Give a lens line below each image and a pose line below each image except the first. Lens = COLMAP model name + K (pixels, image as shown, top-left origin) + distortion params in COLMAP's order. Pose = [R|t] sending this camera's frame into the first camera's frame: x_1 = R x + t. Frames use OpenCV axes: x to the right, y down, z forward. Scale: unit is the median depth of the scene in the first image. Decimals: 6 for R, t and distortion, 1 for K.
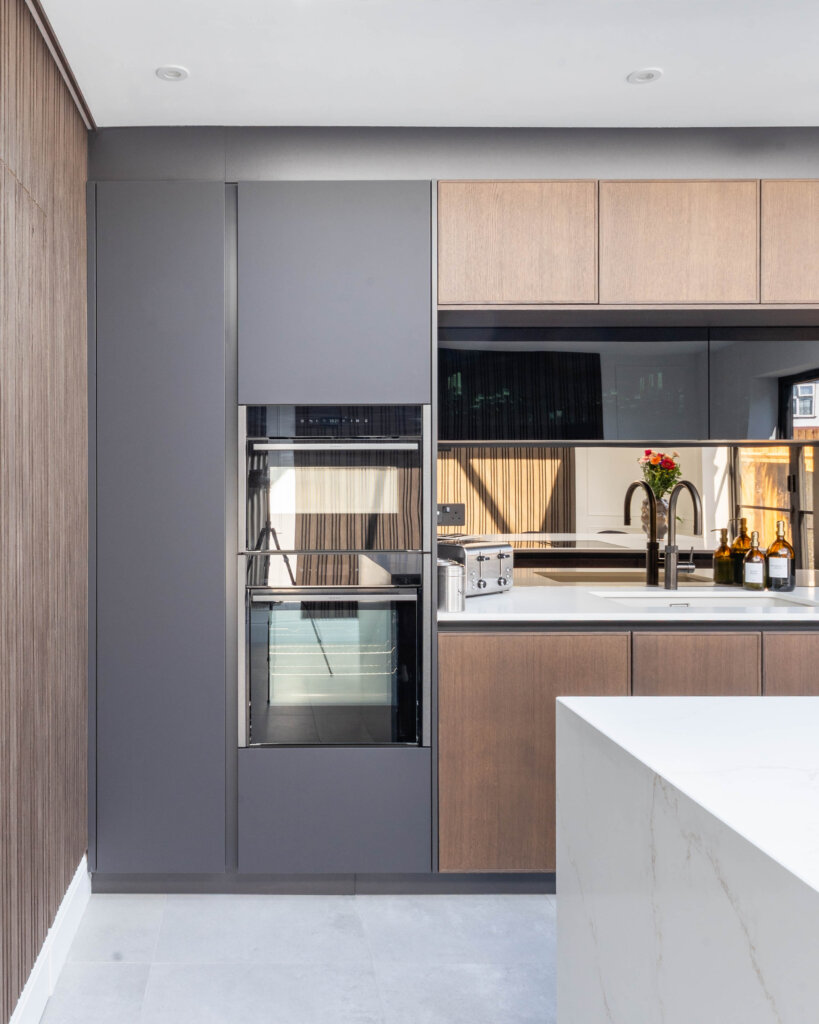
lens RADIAL K [[913.1, 0, 315.3], [0, 913.1, 473.3], [0, 0, 1]] dist [0.043458, 0.001085]
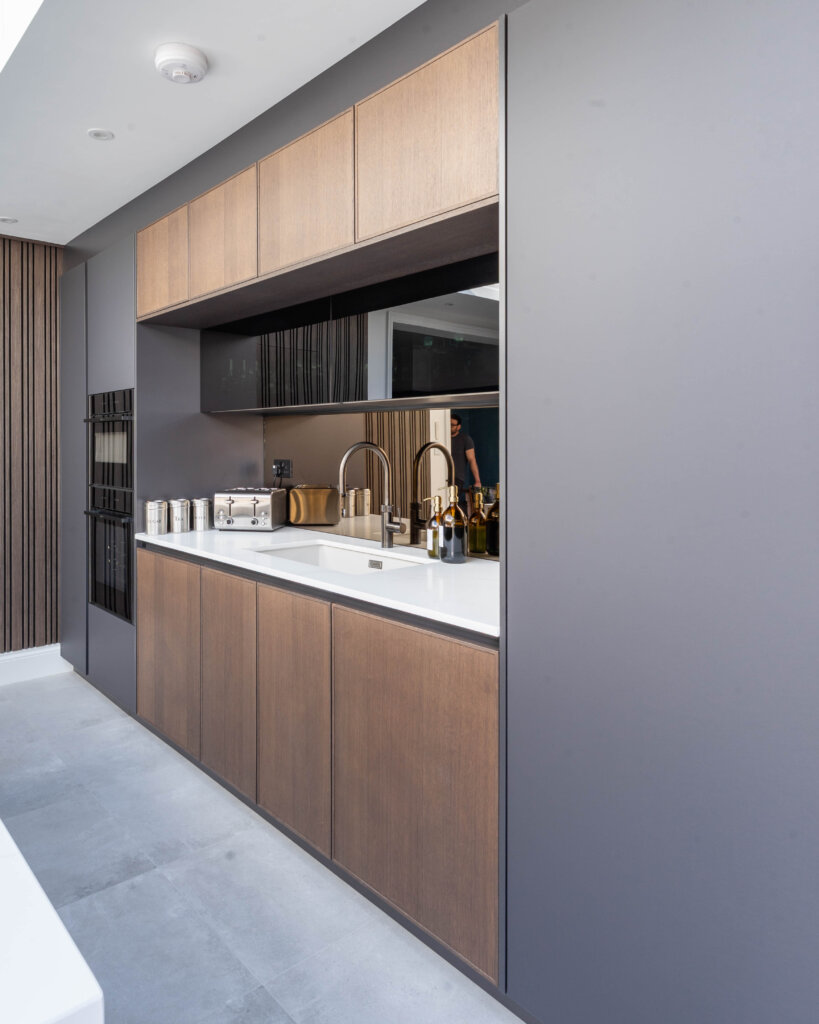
lens RADIAL K [[676.5, 0, 371.5], [0, 676.5, 449.7], [0, 0, 1]] dist [0.001311, -0.000423]
pose [[0.647017, 0.009667, -0.762415, 1.172338], [0.000954, 0.999909, 0.013487, 0.006613], [0.762475, -0.009454, 0.646948, 0.592819]]
